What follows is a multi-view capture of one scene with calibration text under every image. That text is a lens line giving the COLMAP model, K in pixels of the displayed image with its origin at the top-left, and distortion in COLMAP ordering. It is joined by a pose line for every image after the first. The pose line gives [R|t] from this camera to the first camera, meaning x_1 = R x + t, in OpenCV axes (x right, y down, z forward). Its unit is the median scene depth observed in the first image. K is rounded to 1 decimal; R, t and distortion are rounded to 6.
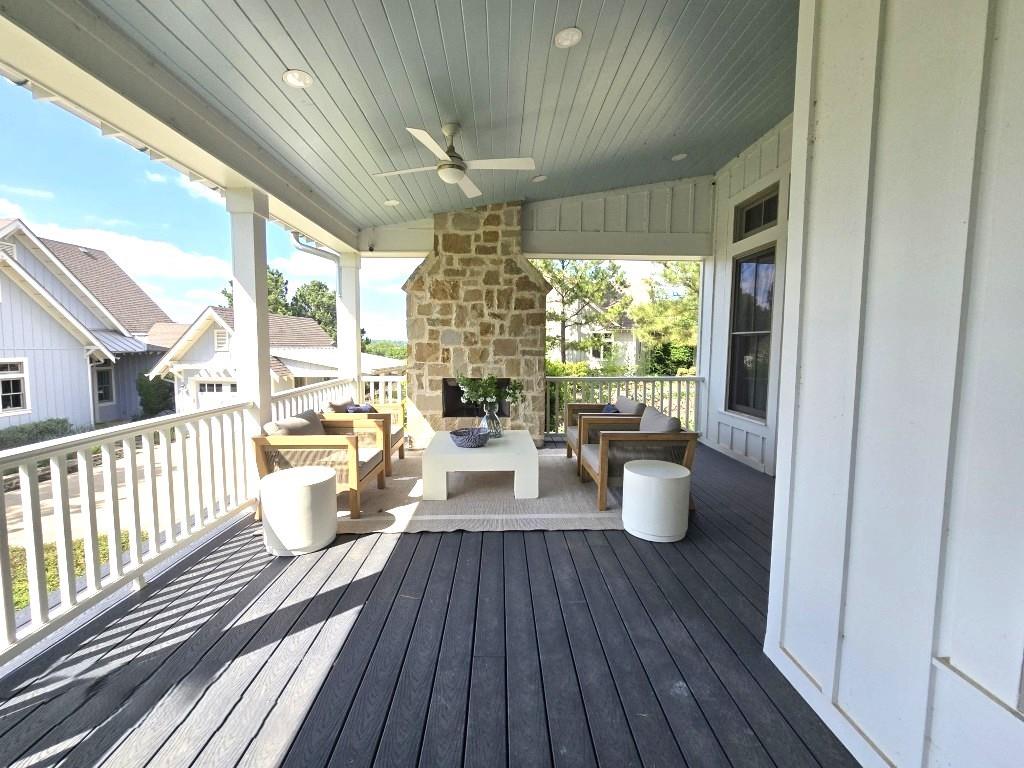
lens RADIAL K [[424.9, 0, 509.4], [0, 424.9, 375.2], [0, 0, 1]] dist [-0.003409, -0.000494]
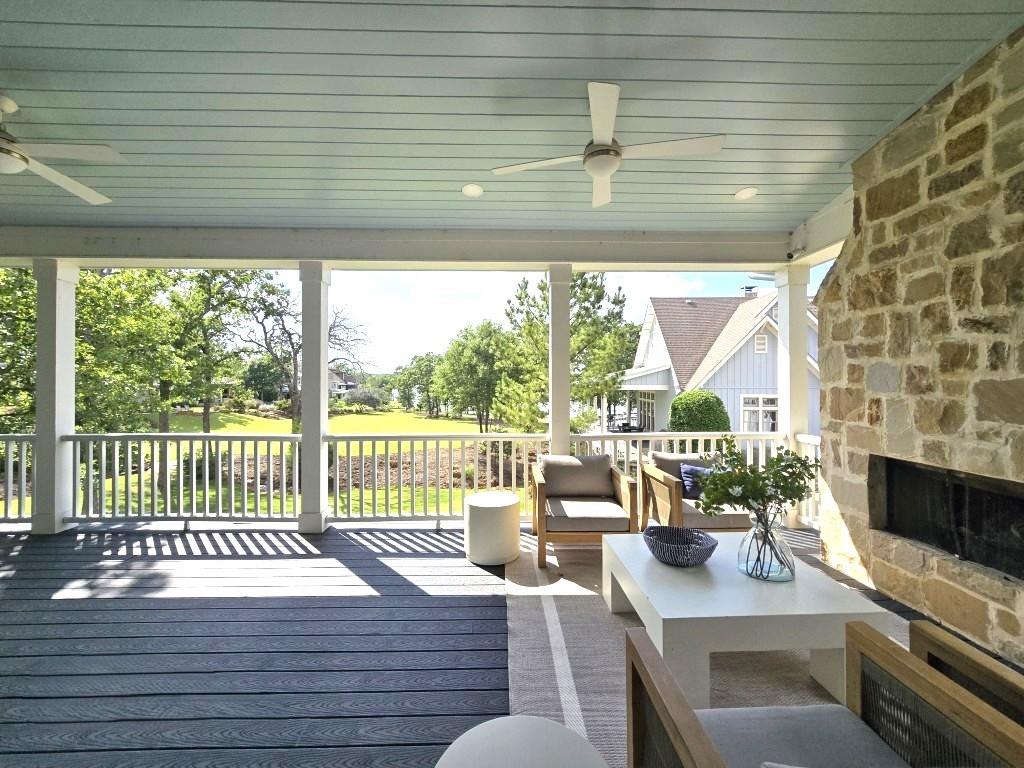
lens RADIAL K [[421.0, 0, 513.5], [0, 421.0, 377.5], [0, 0, 1]] dist [-0.003109, 0.002455]
pose [[0.002034, -0.014284, -0.999896, 0.378128], [-0.071623, 0.997328, -0.014393, -0.049531], [0.997430, 0.071645, 0.001005, 0.551475]]
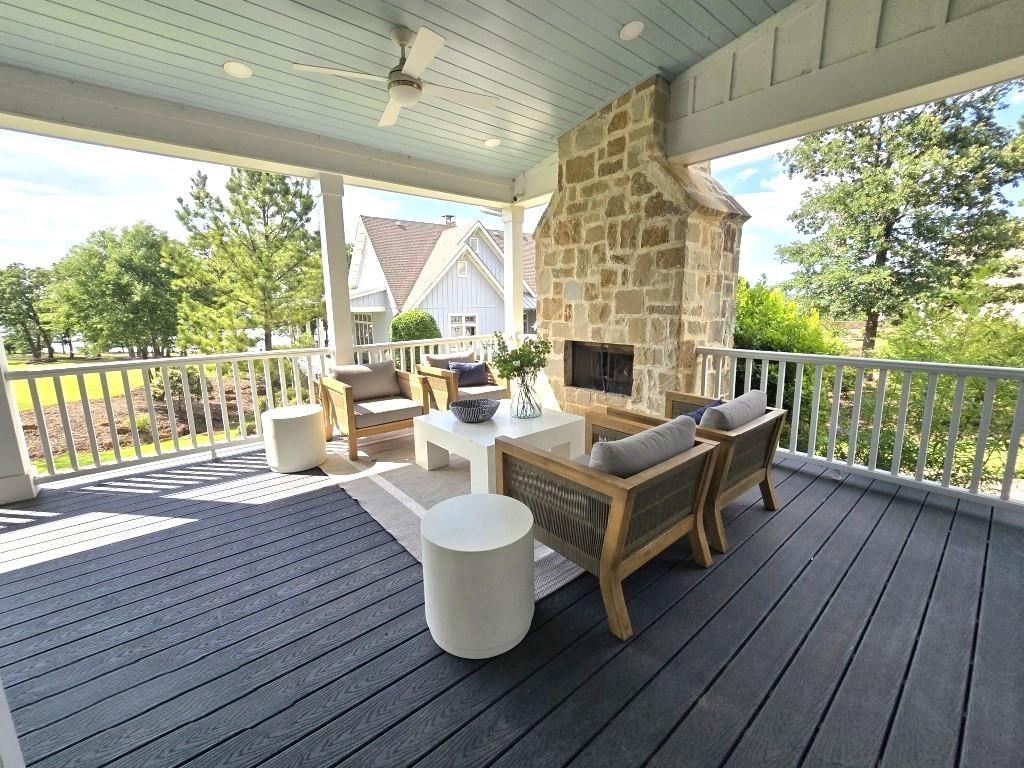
lens RADIAL K [[424.9, 0, 509.4], [0, 424.9, 375.2], [0, 0, 1]] dist [-0.003409, -0.000494]
pose [[0.618608, 0.118712, -0.776680, 0.445140], [-0.041077, 0.992054, 0.118914, -0.019840], [0.784625, -0.041657, 0.618569, 0.392325]]
